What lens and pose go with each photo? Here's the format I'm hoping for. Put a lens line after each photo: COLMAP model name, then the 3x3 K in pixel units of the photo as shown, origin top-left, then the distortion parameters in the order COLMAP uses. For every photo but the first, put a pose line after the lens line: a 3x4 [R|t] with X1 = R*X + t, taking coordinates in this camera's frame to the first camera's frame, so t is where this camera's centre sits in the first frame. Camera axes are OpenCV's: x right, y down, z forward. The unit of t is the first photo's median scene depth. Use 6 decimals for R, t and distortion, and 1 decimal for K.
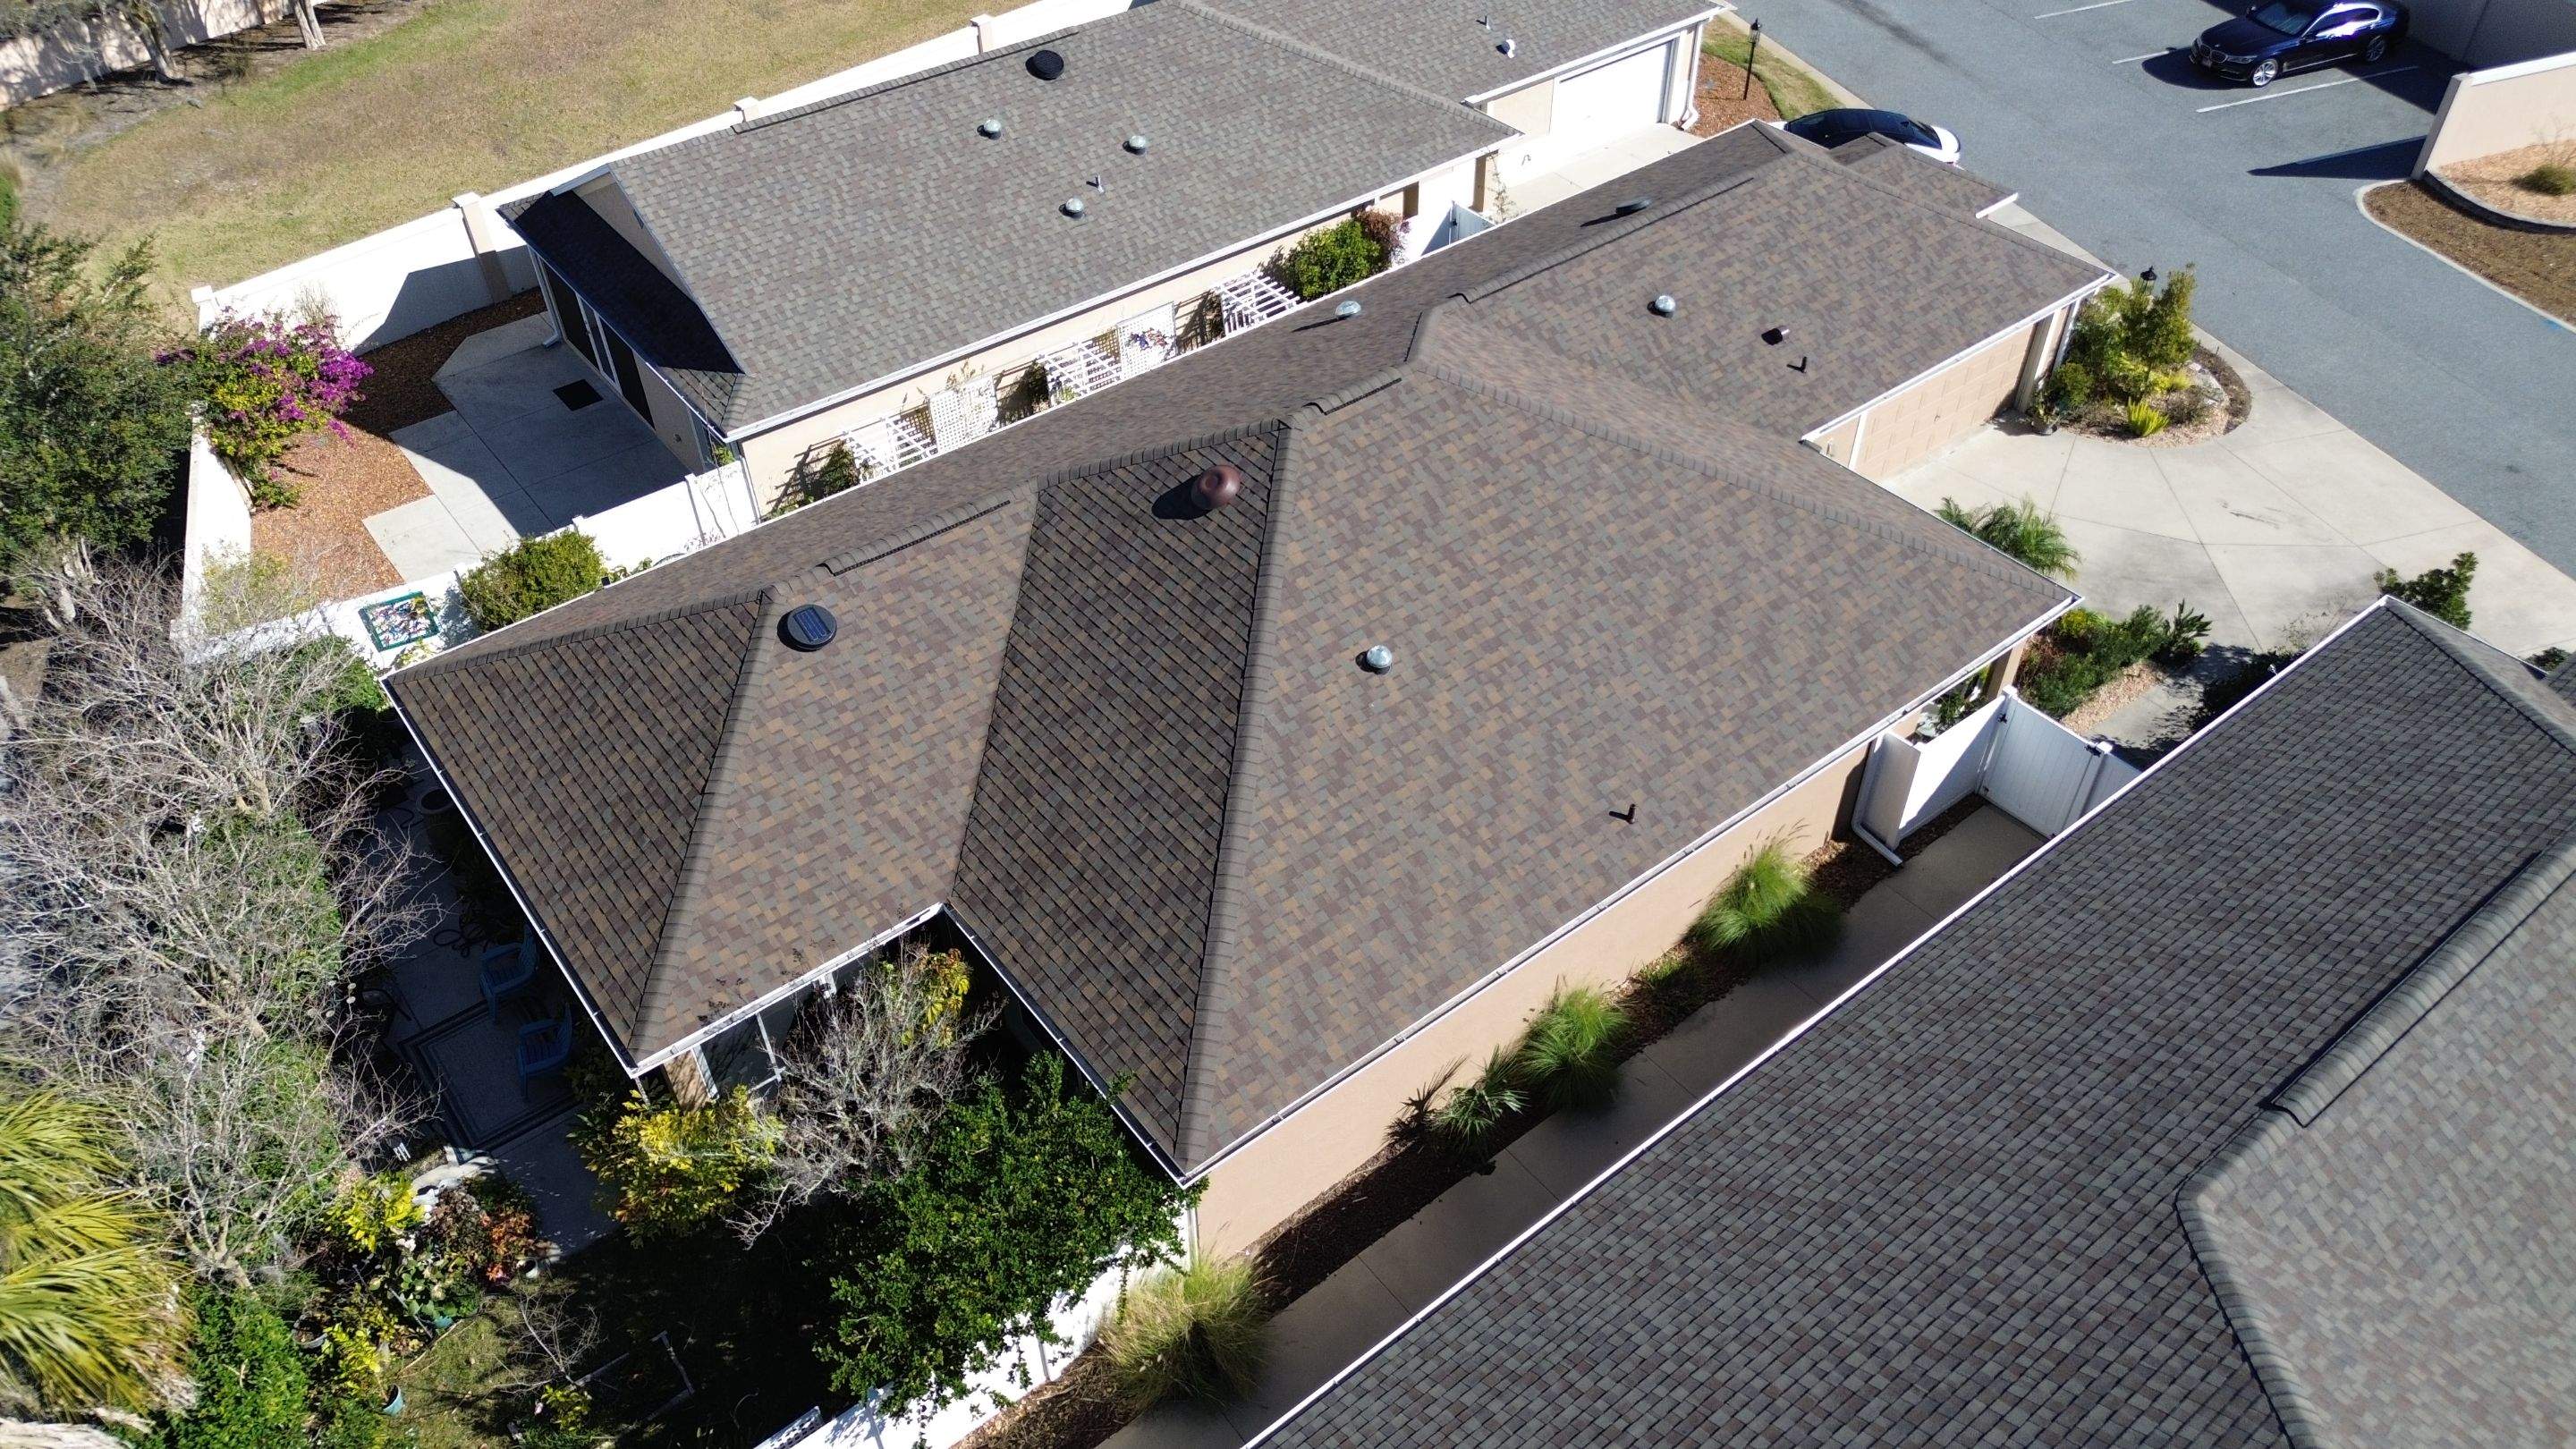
lens RADIAL K [[1819.2, 0, 1303.1], [0, 1819.2, 718.0], [0, 0, 1]] dist [0.072019, -0.066338]
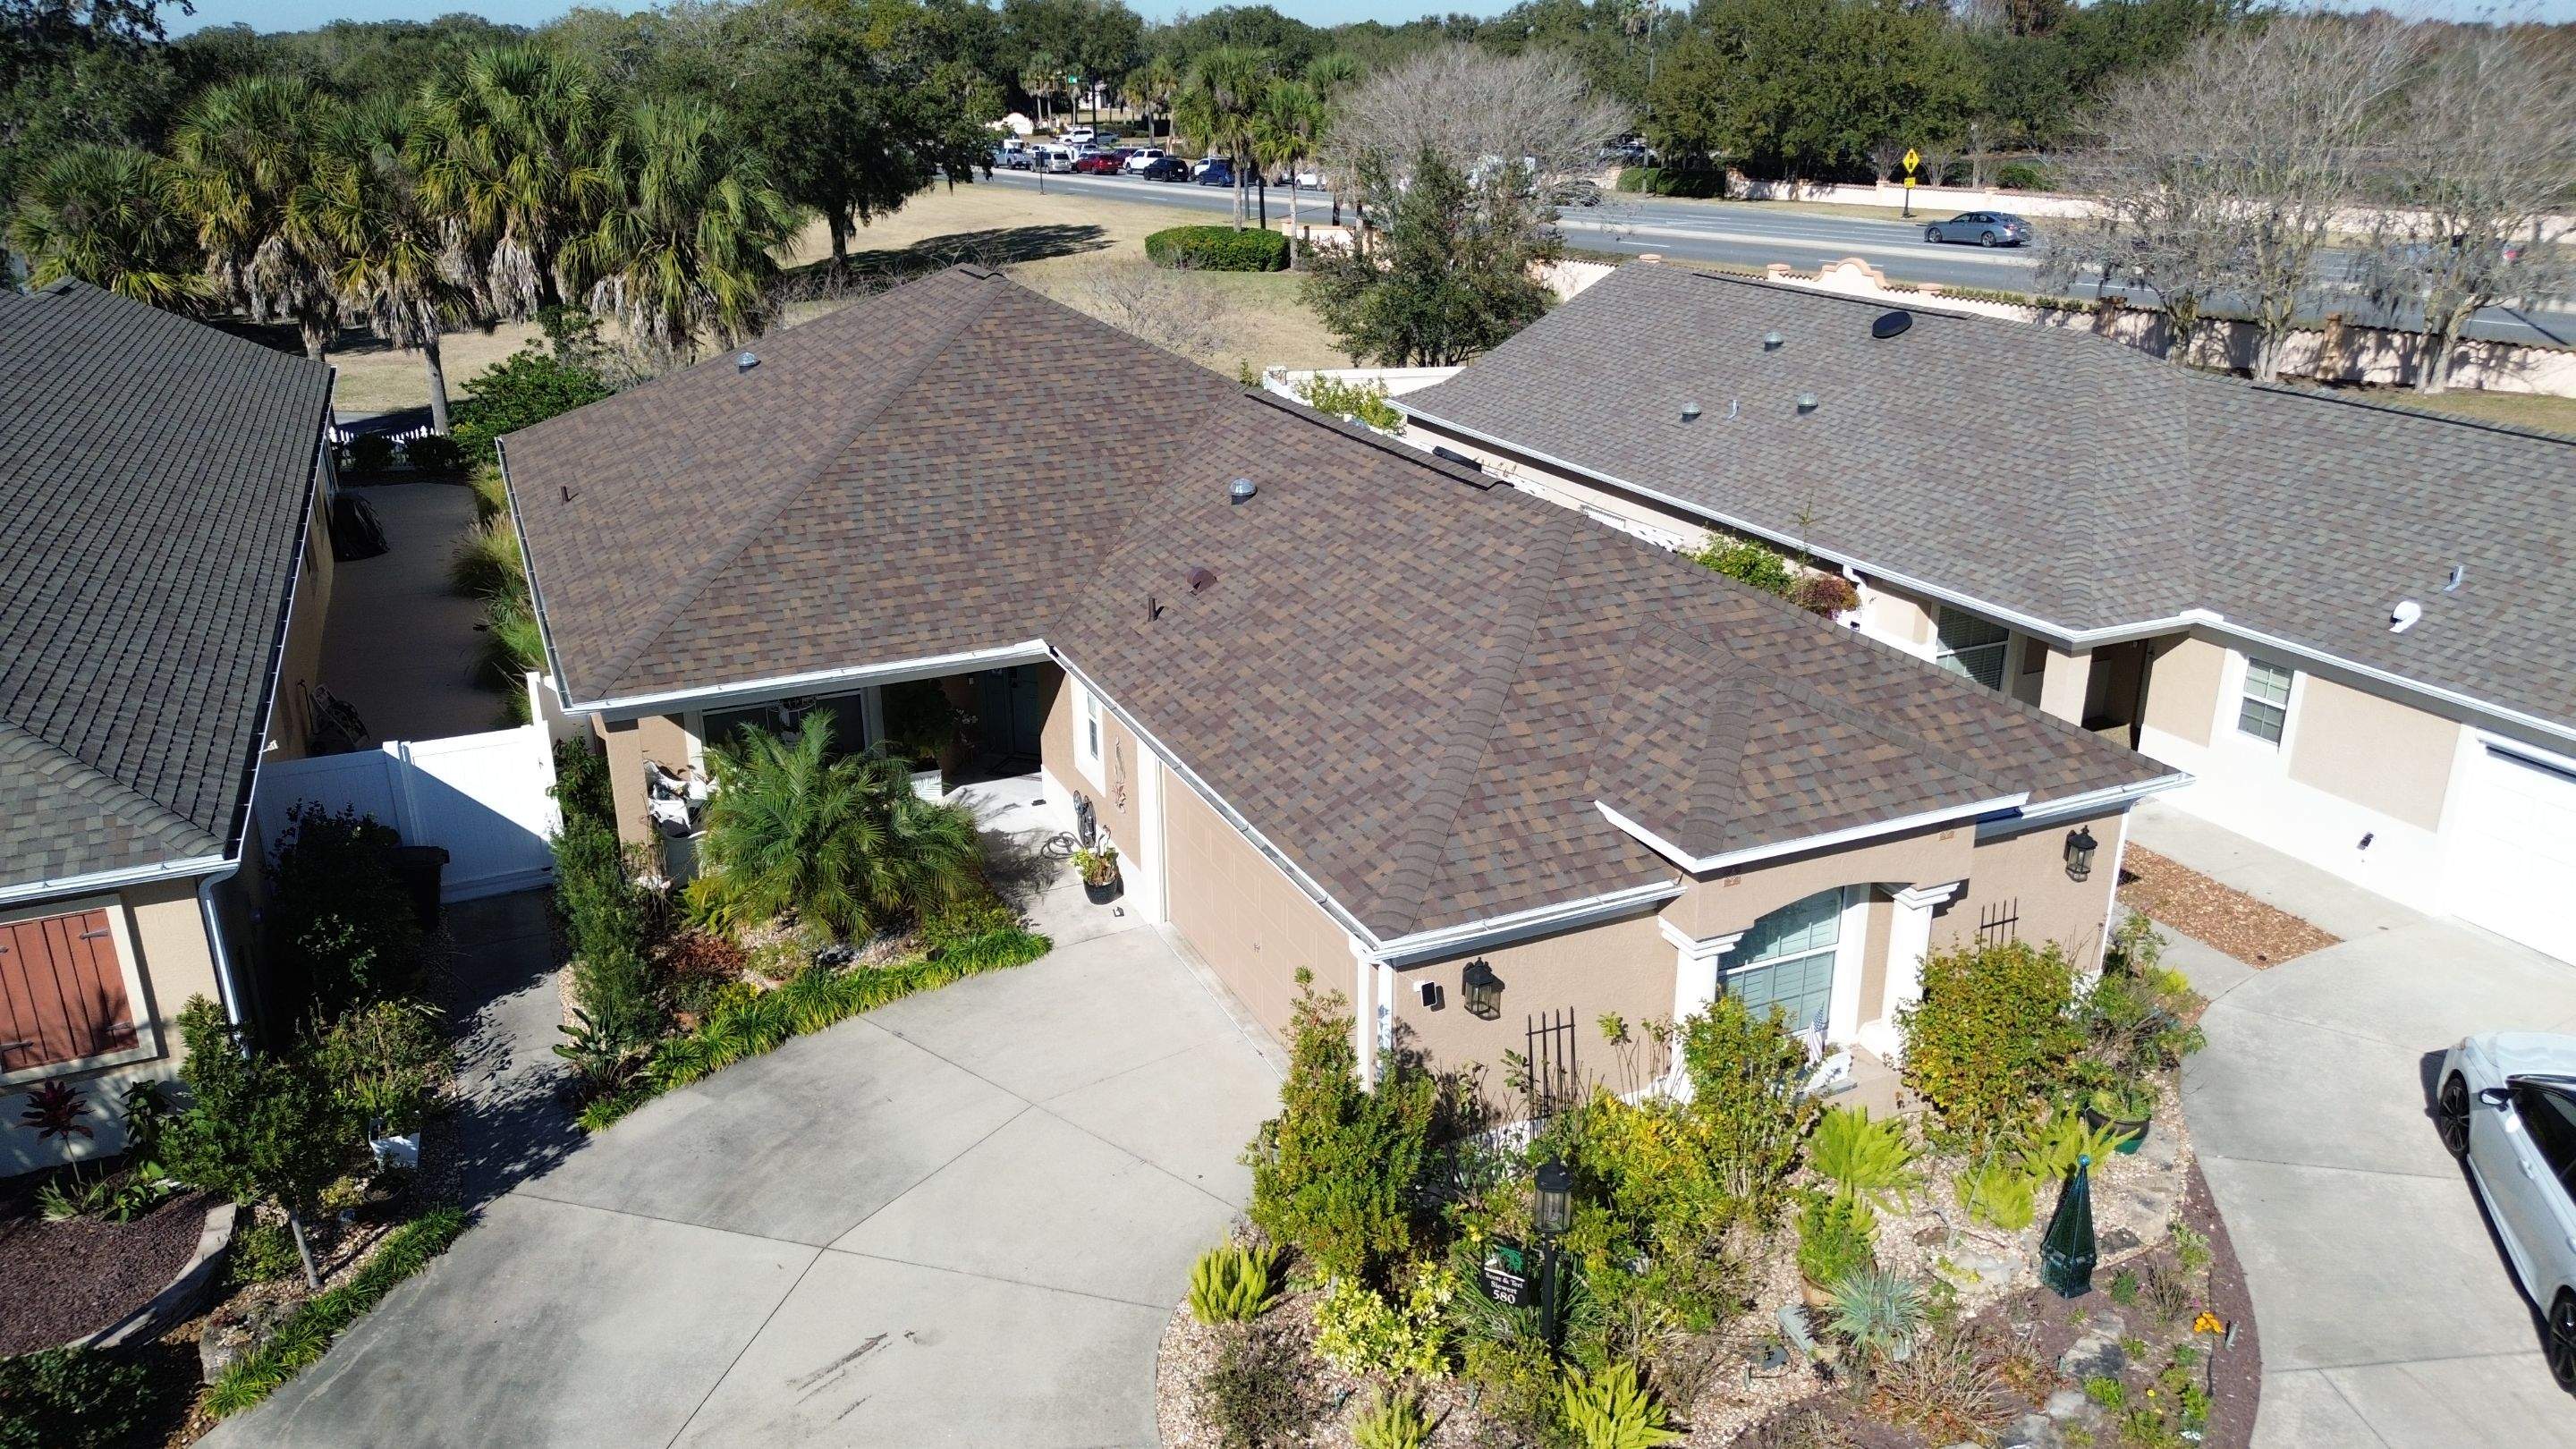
lens RADIAL K [[1819.2, 0, 1290.0], [0, 1819.2, 729.8], [0, 0, 1]] dist [0.072019, -0.066338]
pose [[-0.235980, 0.345927, -0.908101, 0.848555], [-0.650223, 0.638264, 0.412104, -0.453983], [0.722166, 0.687716, 0.074313, 0.967798]]
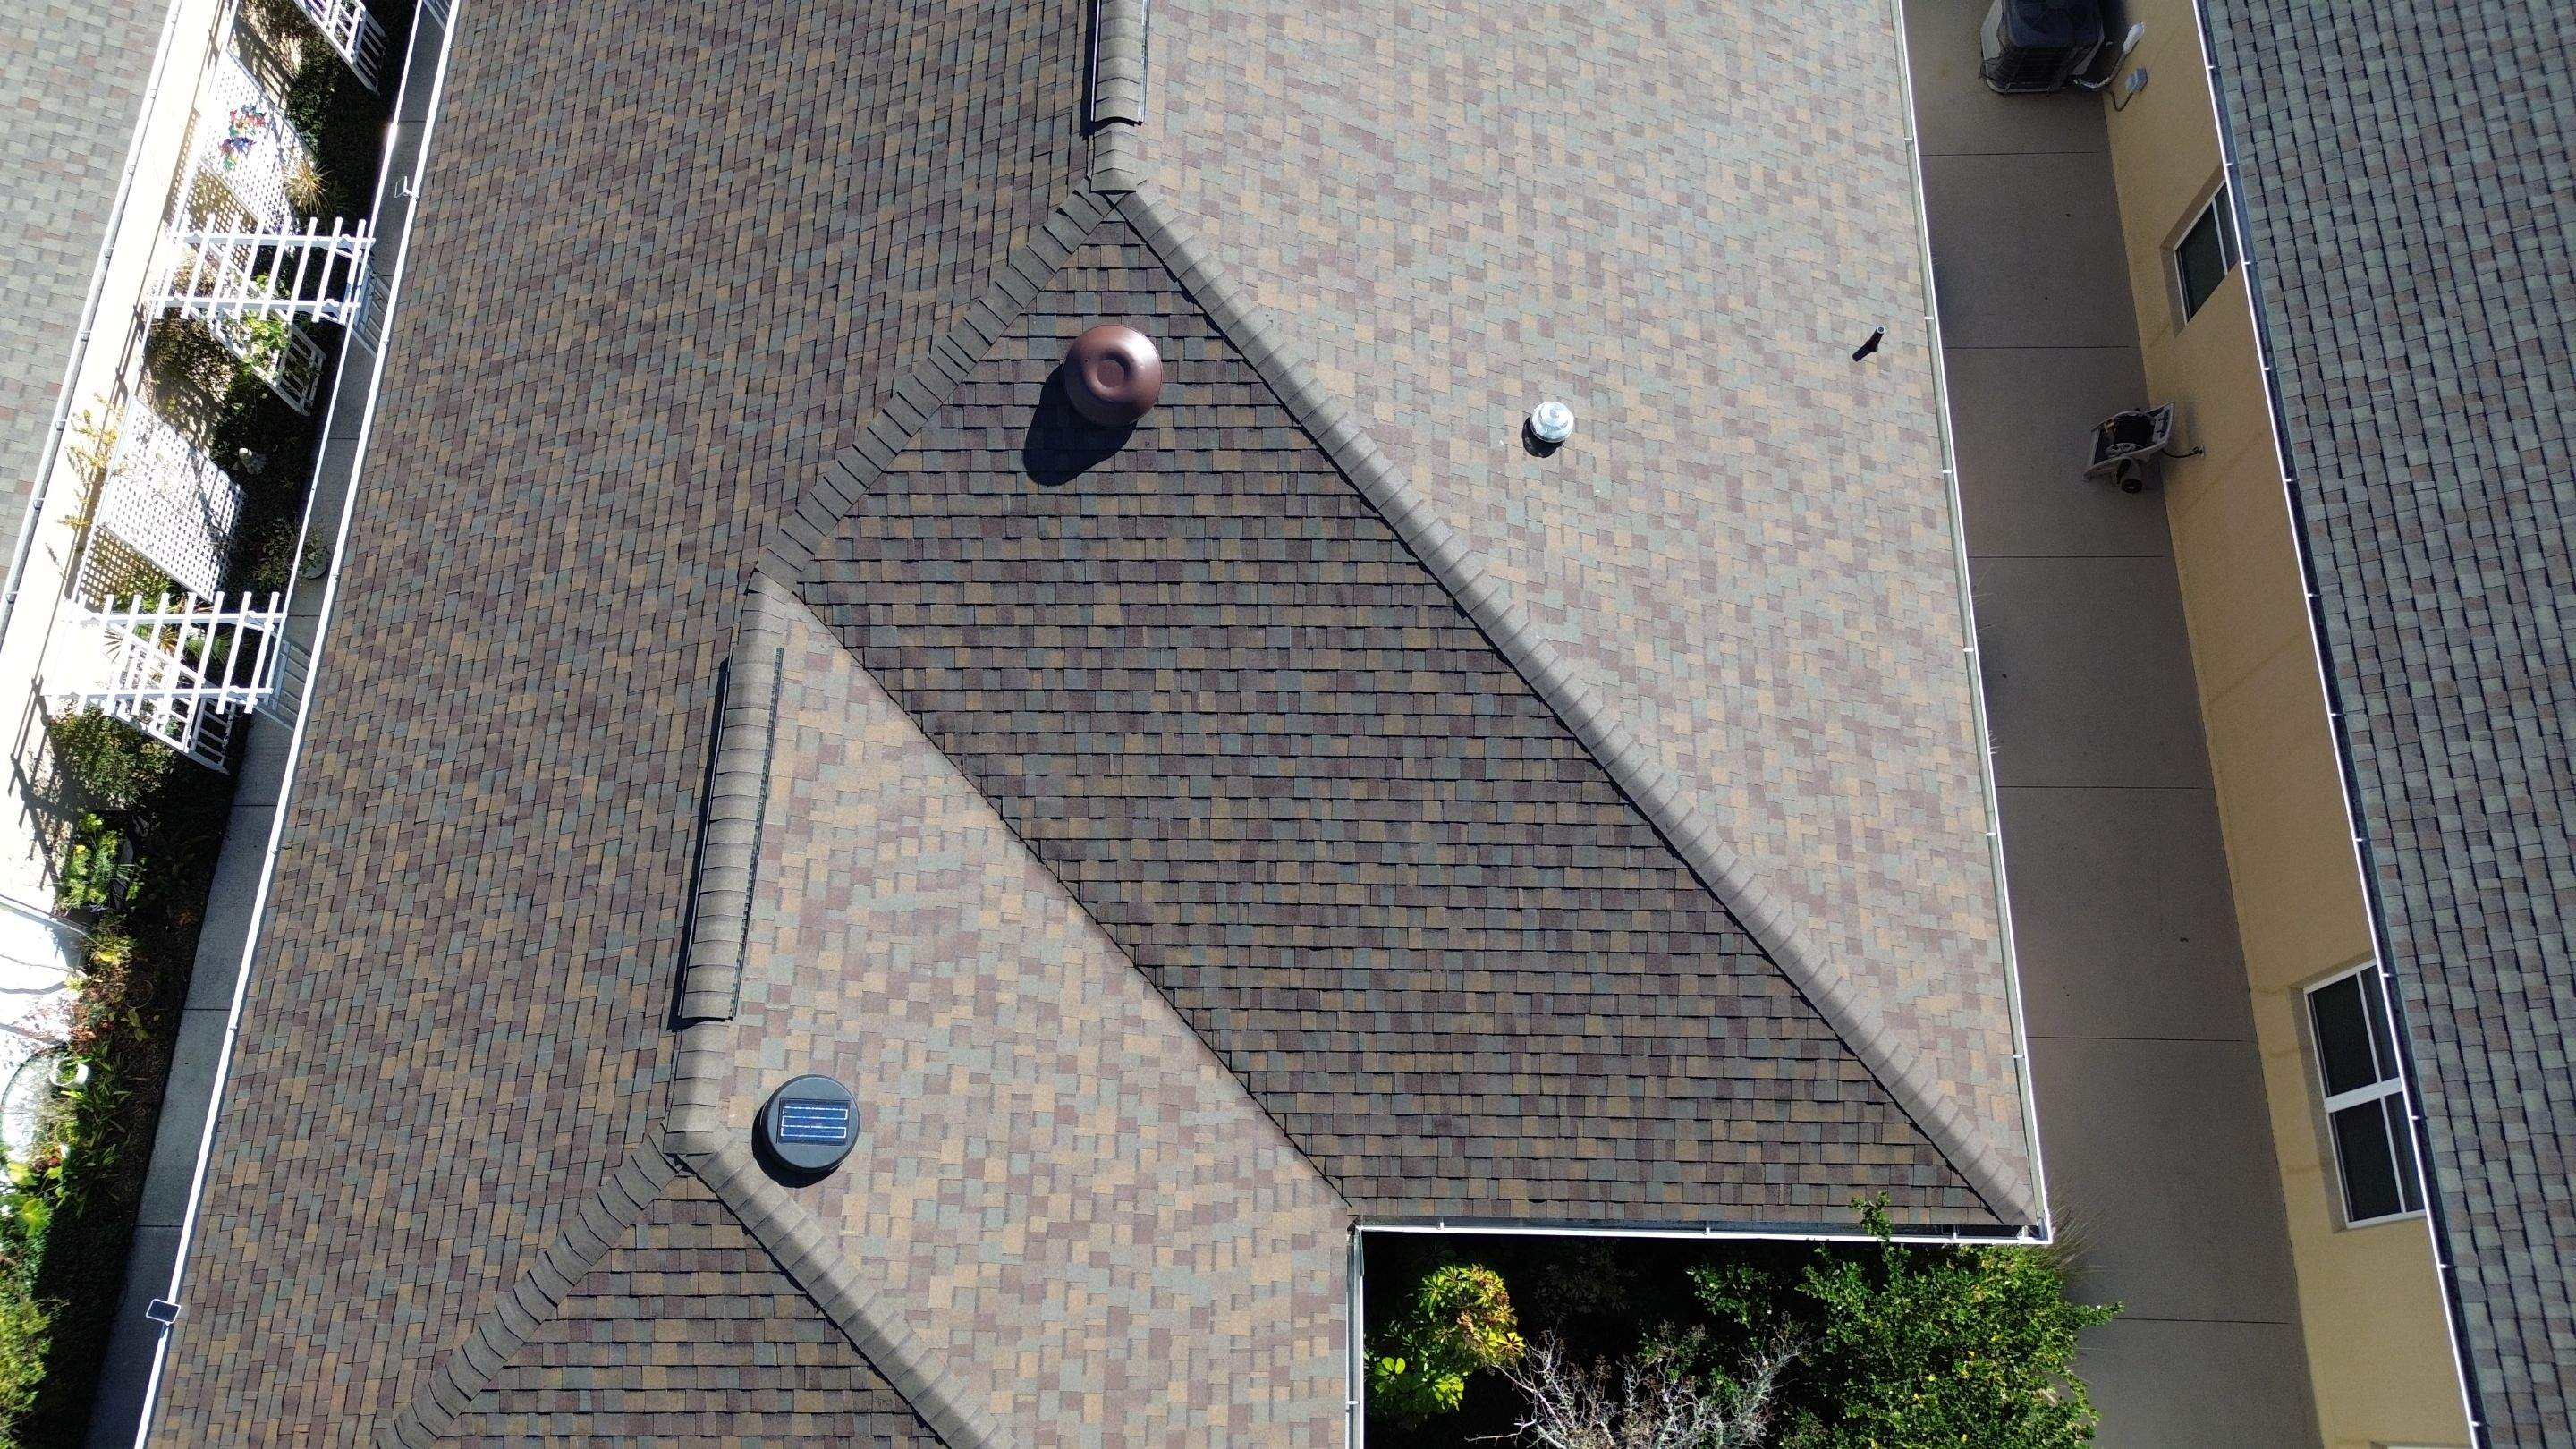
lens RADIAL K [[1819.2, 0, 1303.5], [0, 1819.2, 717.7], [0, 0, 1]] dist [0.072019, -0.066338]
pose [[0.629730, -0.727359, 0.272743, -0.176187], [0.528201, 0.658378, 0.536230, -0.241527], [-0.569599, -0.193617, 0.798792, 0.390961]]
